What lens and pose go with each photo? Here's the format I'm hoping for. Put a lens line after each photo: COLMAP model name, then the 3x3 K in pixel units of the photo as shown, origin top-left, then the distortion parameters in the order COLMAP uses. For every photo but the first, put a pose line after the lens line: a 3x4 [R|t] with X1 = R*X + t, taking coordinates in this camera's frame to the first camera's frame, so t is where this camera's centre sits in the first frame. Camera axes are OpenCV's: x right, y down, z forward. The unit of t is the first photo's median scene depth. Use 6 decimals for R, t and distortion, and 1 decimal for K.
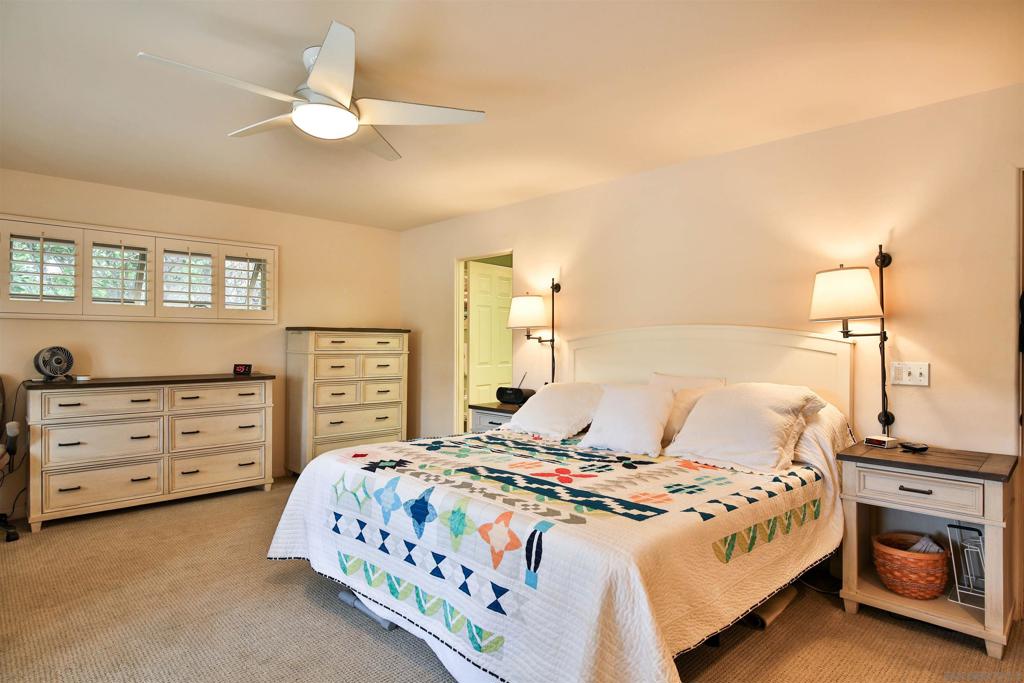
lens RADIAL K [[564.9, 0, 510.9], [0, 564.9, 339.1], [0, 0, 1]] dist [-0.006394, -0.002153]
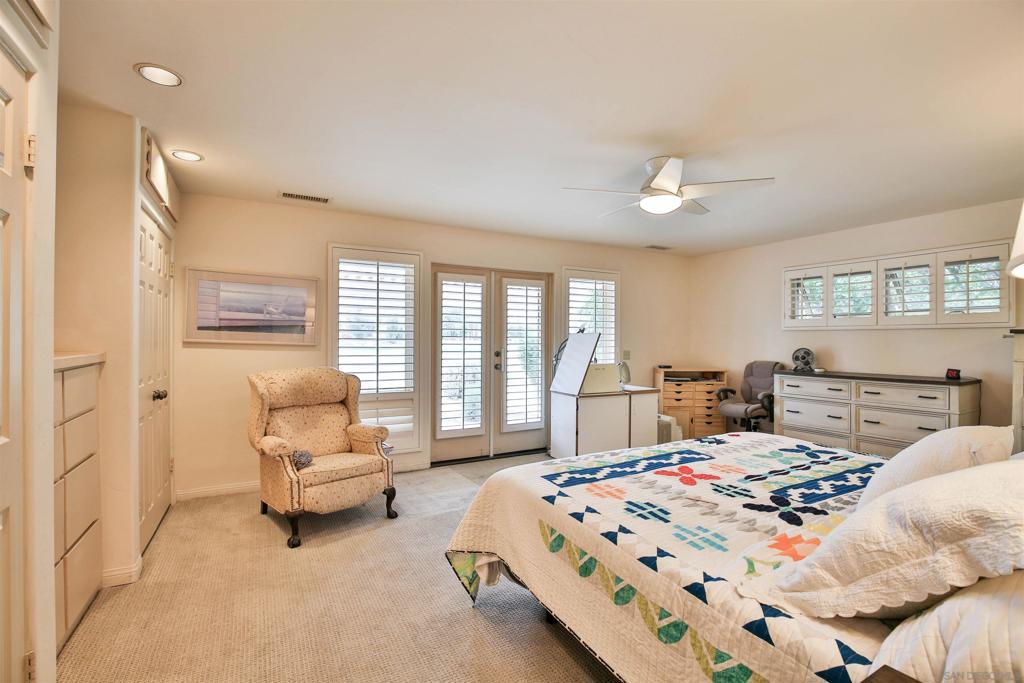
lens RADIAL K [[468.7, 0, 516.1], [0, 468.7, 338.6], [0, 0, 1]] dist [-0.033739, 0.004973]
pose [[-0.264104, -0.009186, -0.964450, 0.605033], [-0.003234, 0.999957, -0.008639, 0.000796], [0.964489, 0.000838, -0.264123, 0.563557]]
